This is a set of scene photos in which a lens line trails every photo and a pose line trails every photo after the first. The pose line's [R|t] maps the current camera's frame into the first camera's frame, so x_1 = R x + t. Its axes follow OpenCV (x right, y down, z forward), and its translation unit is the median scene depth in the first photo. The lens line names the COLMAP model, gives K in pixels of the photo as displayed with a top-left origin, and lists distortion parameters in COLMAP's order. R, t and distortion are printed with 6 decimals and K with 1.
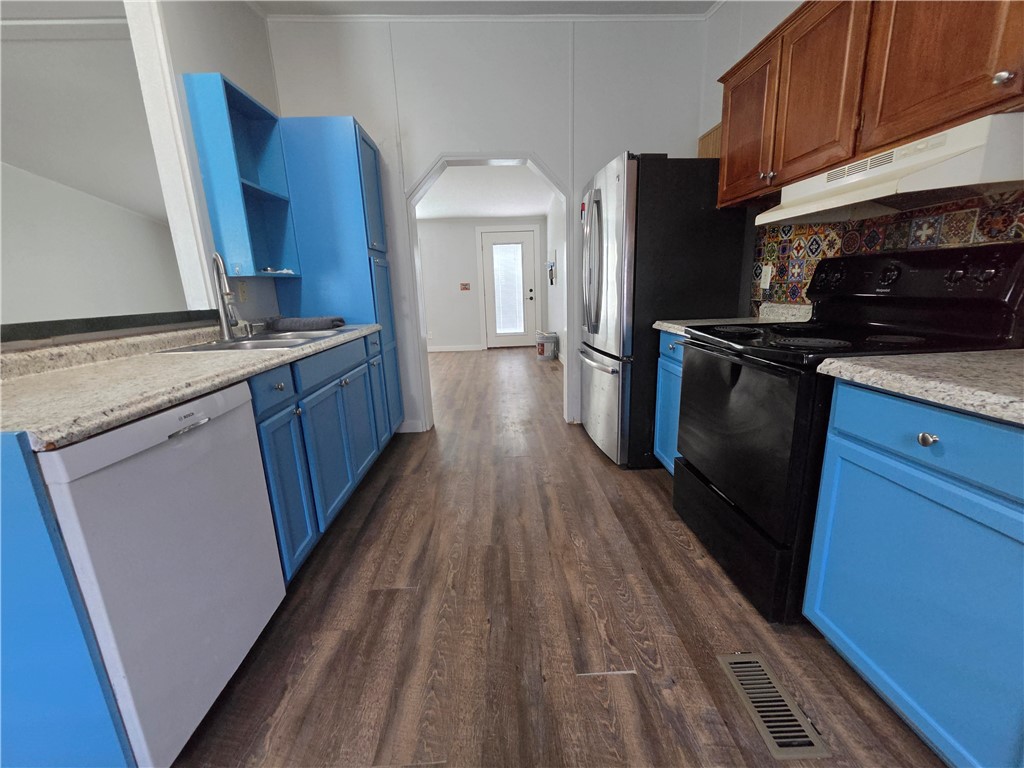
lens RADIAL K [[423.3, 0, 510.4], [0, 423.3, 385.3], [0, 0, 1]] dist [-0.001964, 0.002209]
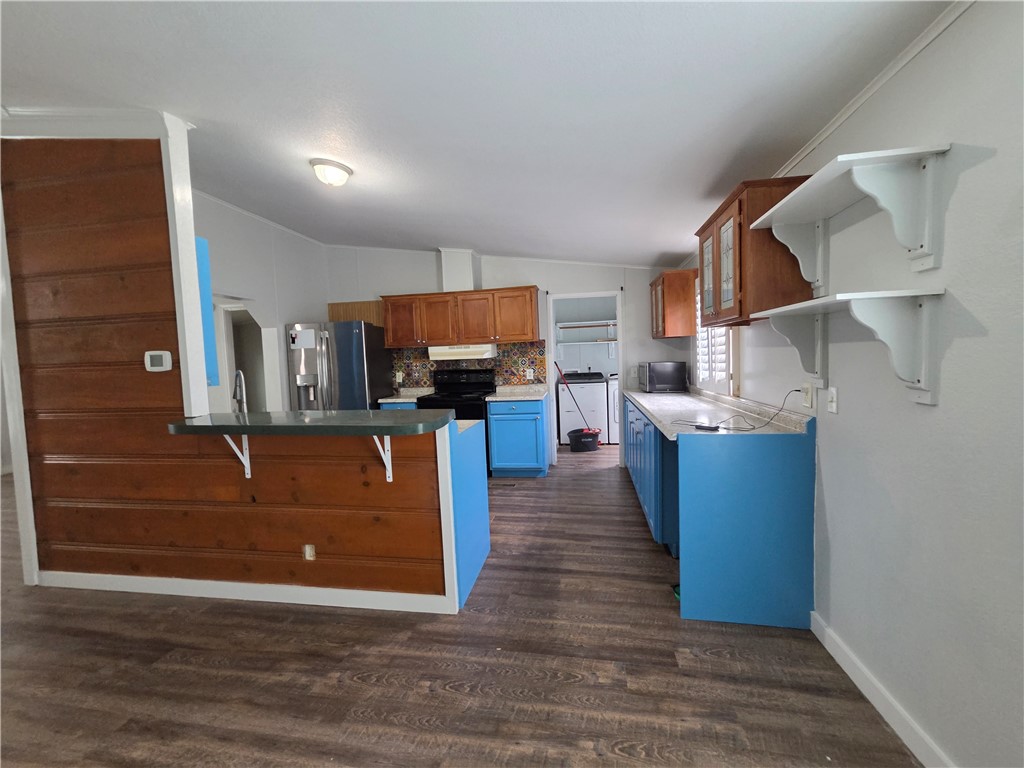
lens RADIAL K [[423.3, 0, 518.7], [0, 423.3, 385.4], [0, 0, 1]] dist [-0.001964, 0.002209]
pose [[0.199490, -0.040031, 0.979082, -2.036181], [0.253680, 0.967212, -0.012142, -0.028763], [-0.946494, 0.250795, 0.203105, -0.089016]]
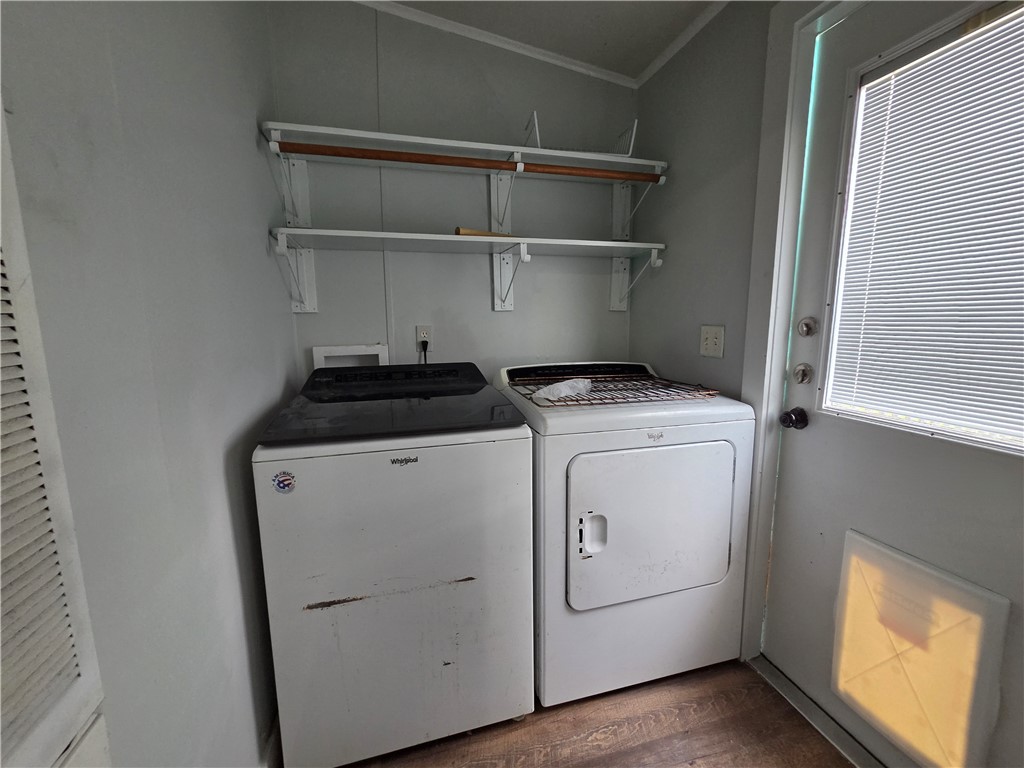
lens RADIAL K [[423.3, 0, 502.3], [0, 423.3, 387.2], [0, 0, 1]] dist [-0.001964, 0.002209]
pose [[-0.204851, -0.109202, 0.972682, 0.909903], [0.241994, 0.957255, 0.158435, -0.085955], [-0.948407, 0.267839, -0.169668, 0.071204]]
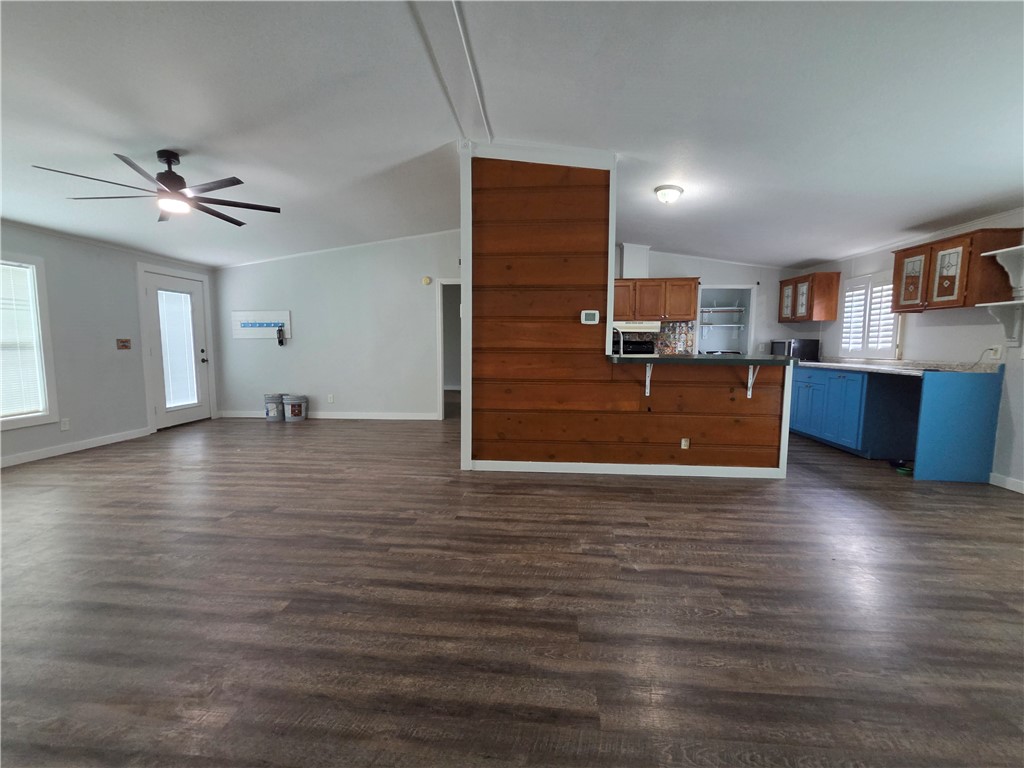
lens RADIAL K [[423.3, 0, 520.3], [0, 423.3, 384.9], [0, 0, 1]] dist [-0.001964, 0.002209]
pose [[0.106120, -0.063932, 0.992296, -3.028500], [0.221588, 0.974357, 0.039079, -0.249399], [-0.969349, 0.215734, 0.117565, 1.420313]]
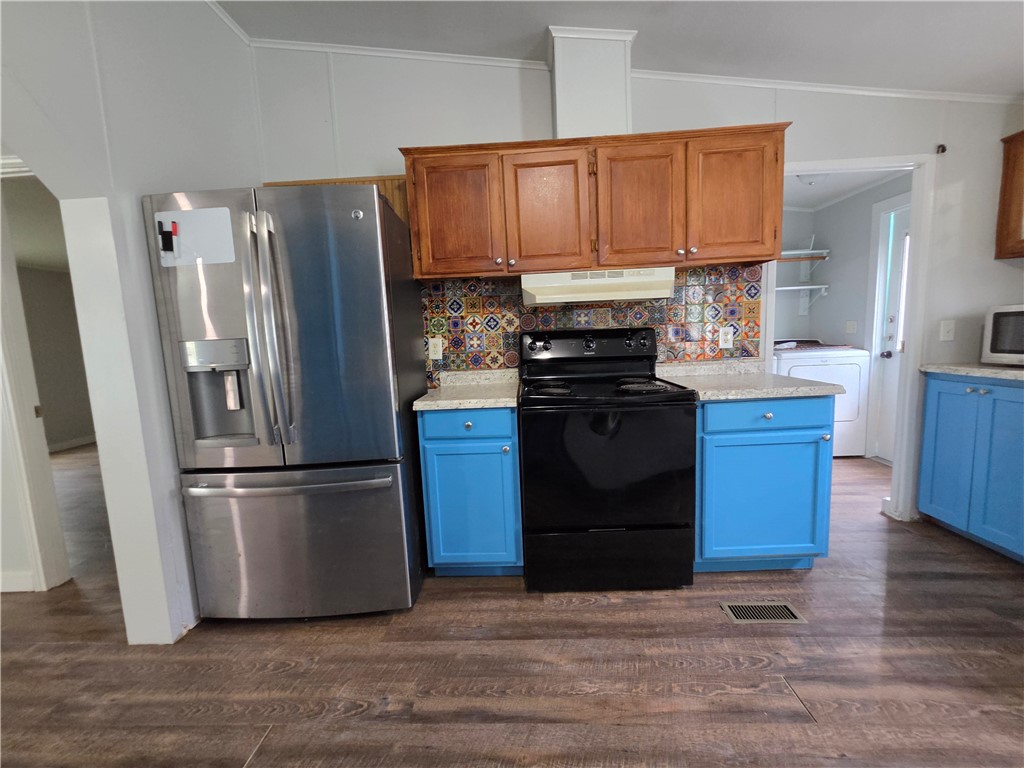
lens RADIAL K [[423.3, 0, 513.8], [0, 423.3, 385.3], [0, 0, 1]] dist [-0.001964, 0.002209]
pose [[0.076477, -0.088012, 0.993179, -0.591255], [0.269053, 0.960967, 0.064440, -0.246749], [-0.960084, 0.262289, 0.097172, 0.987782]]
